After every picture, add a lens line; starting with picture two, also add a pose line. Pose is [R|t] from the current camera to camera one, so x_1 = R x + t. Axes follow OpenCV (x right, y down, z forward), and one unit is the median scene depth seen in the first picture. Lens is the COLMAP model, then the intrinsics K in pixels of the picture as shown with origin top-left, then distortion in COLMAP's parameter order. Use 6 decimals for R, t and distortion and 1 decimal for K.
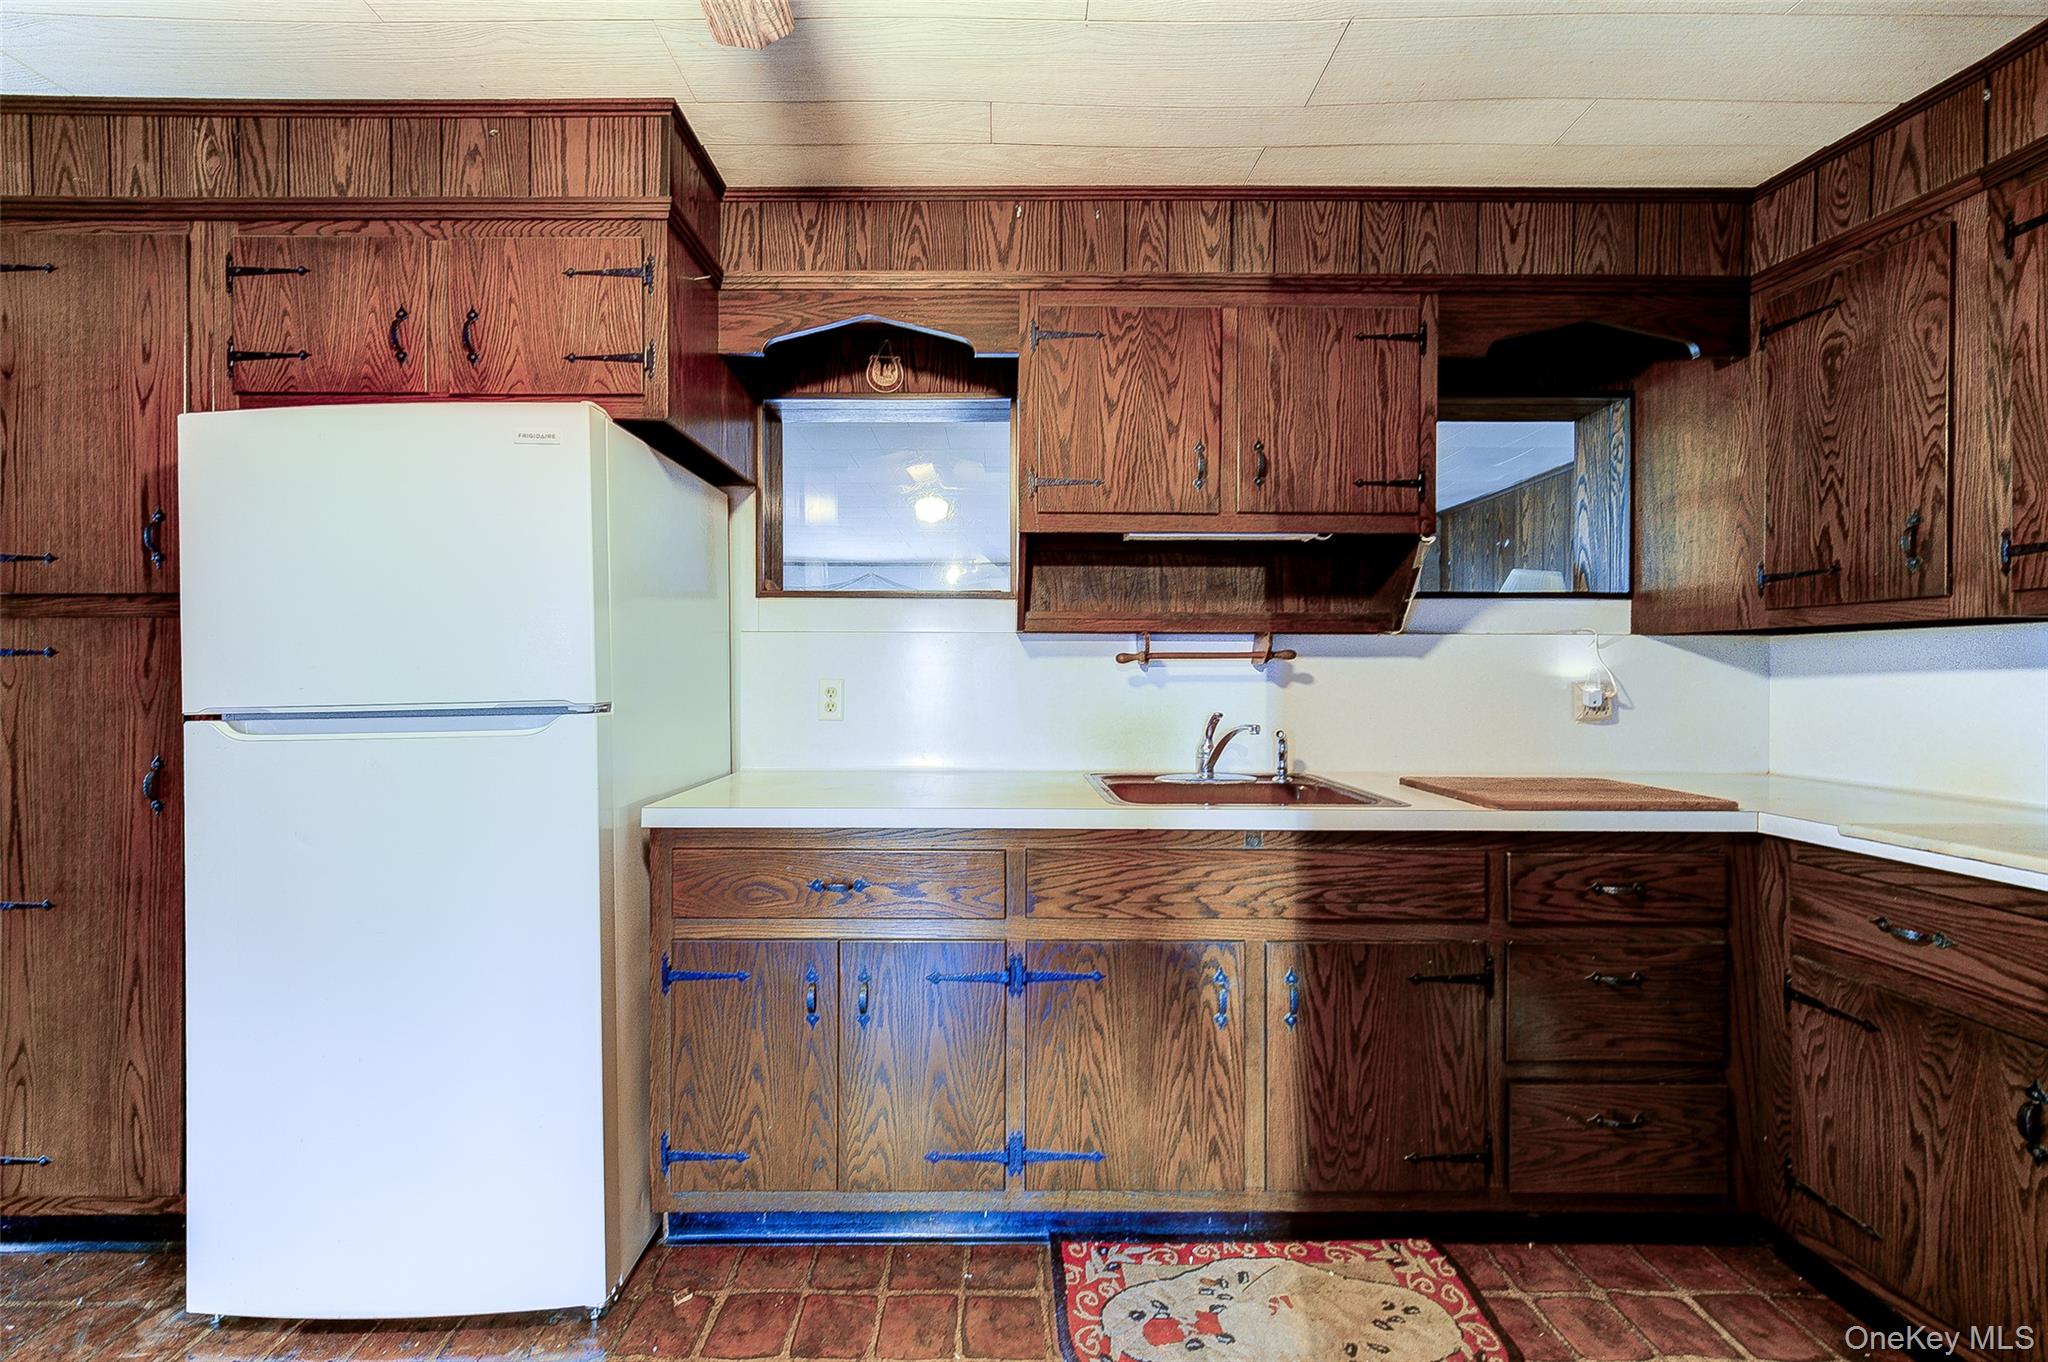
lens RADIAL K [[805.8, 0, 999.3], [0, 805.8, 674.9], [0, 0, 1]] dist [0.000190, 0.000362]
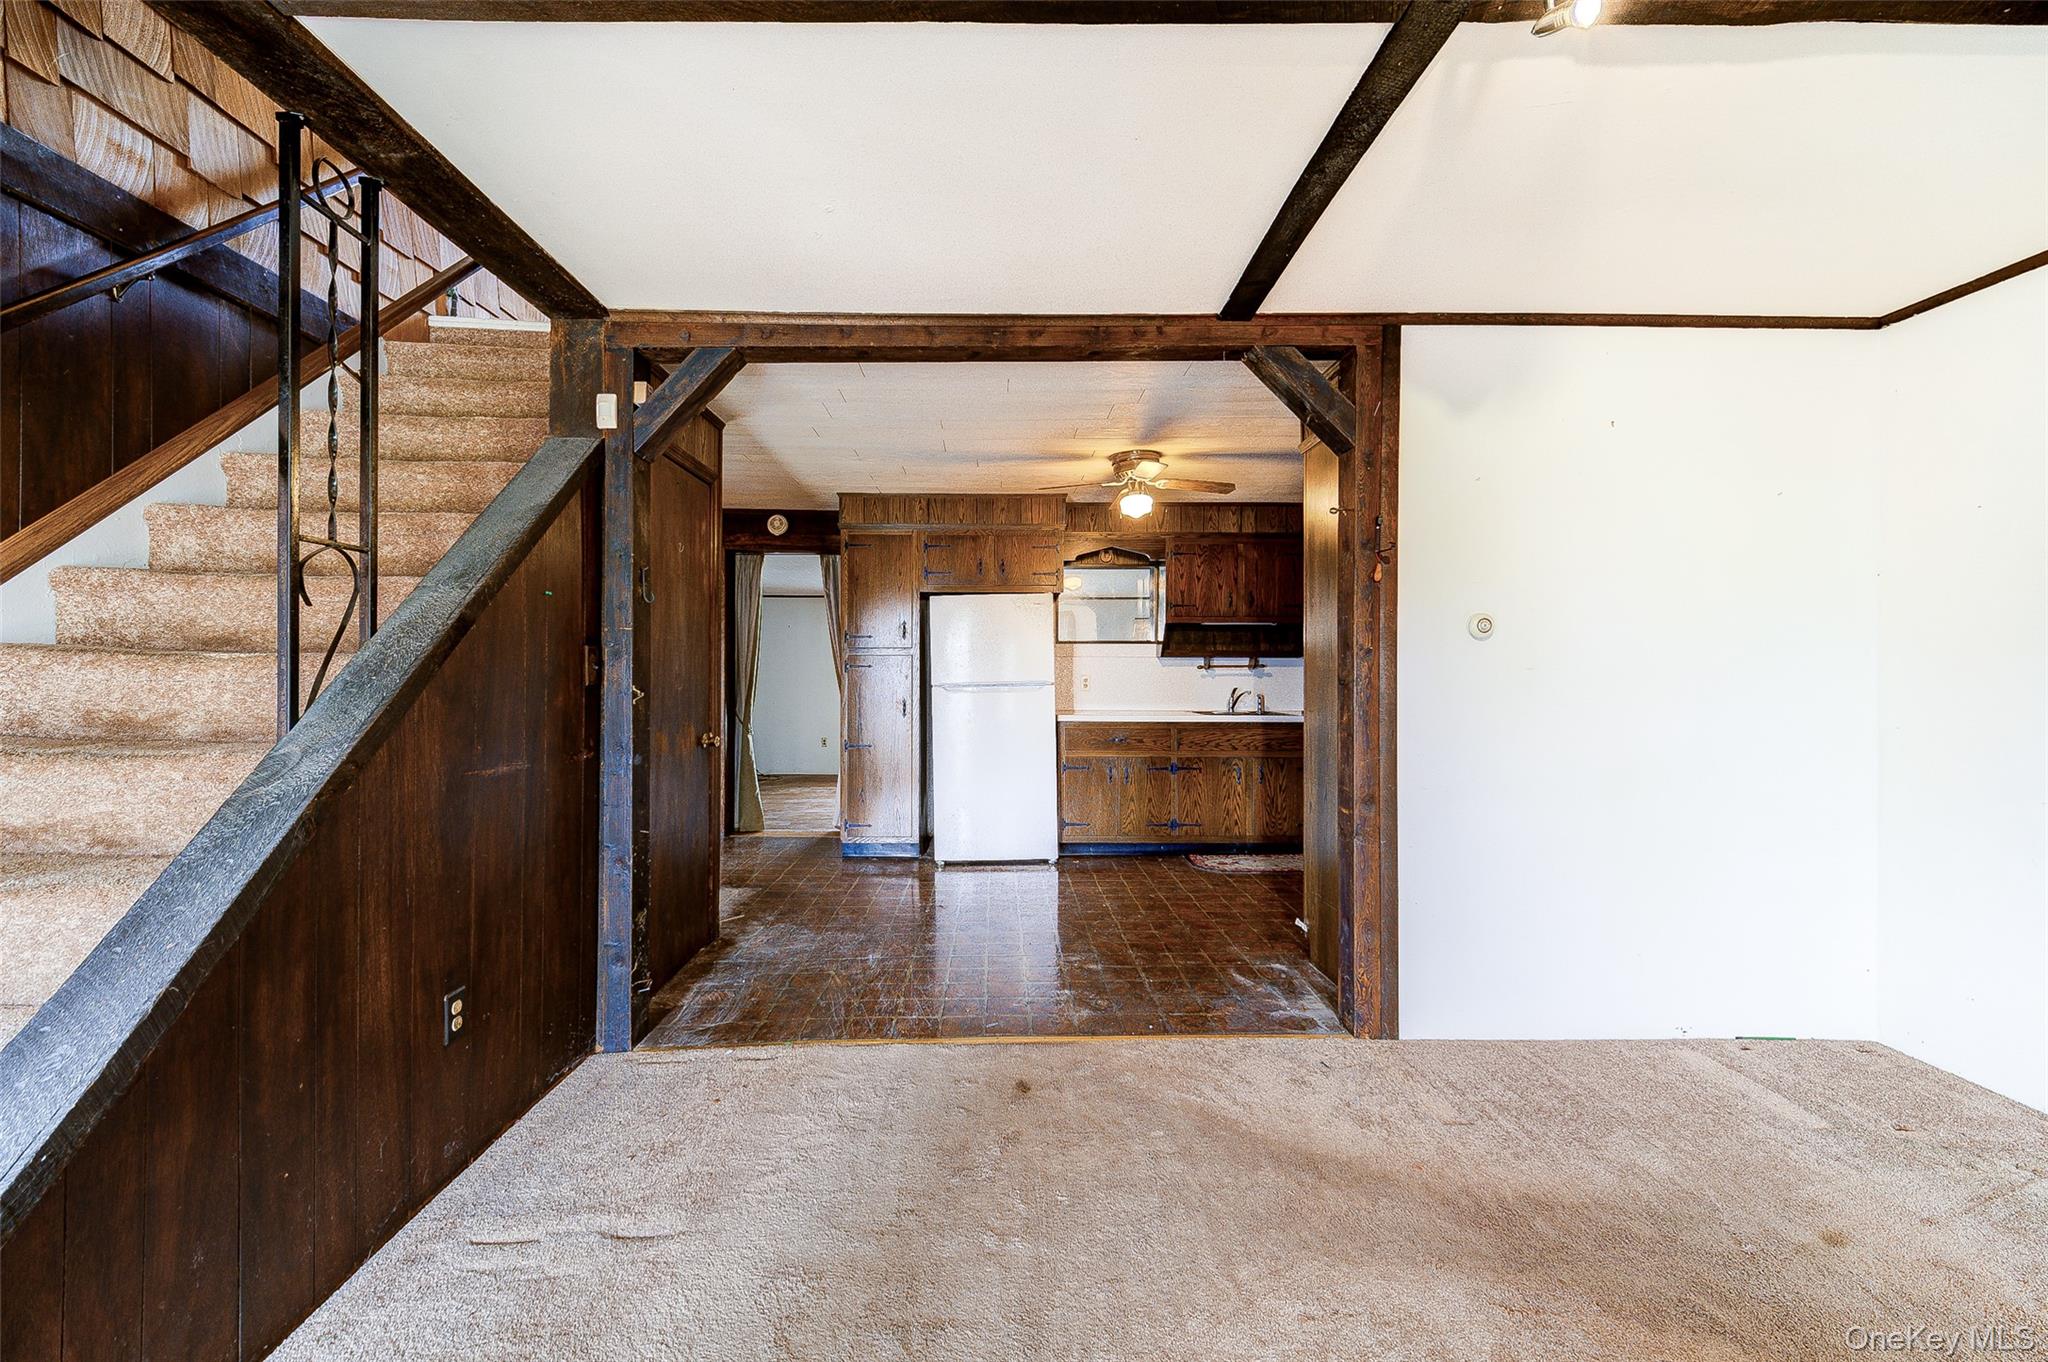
lens RADIAL K [[805.8, 0, 1014.0], [0, 805.8, 669.2], [0, 0, 1]] dist [0.000190, 0.000362]
pose [[0.999932, -0.000538, 0.011691, -0.644187], [0.000591, 0.999989, -0.004574, -0.001566], [-0.011689, 0.004580, 0.999921, -2.164496]]
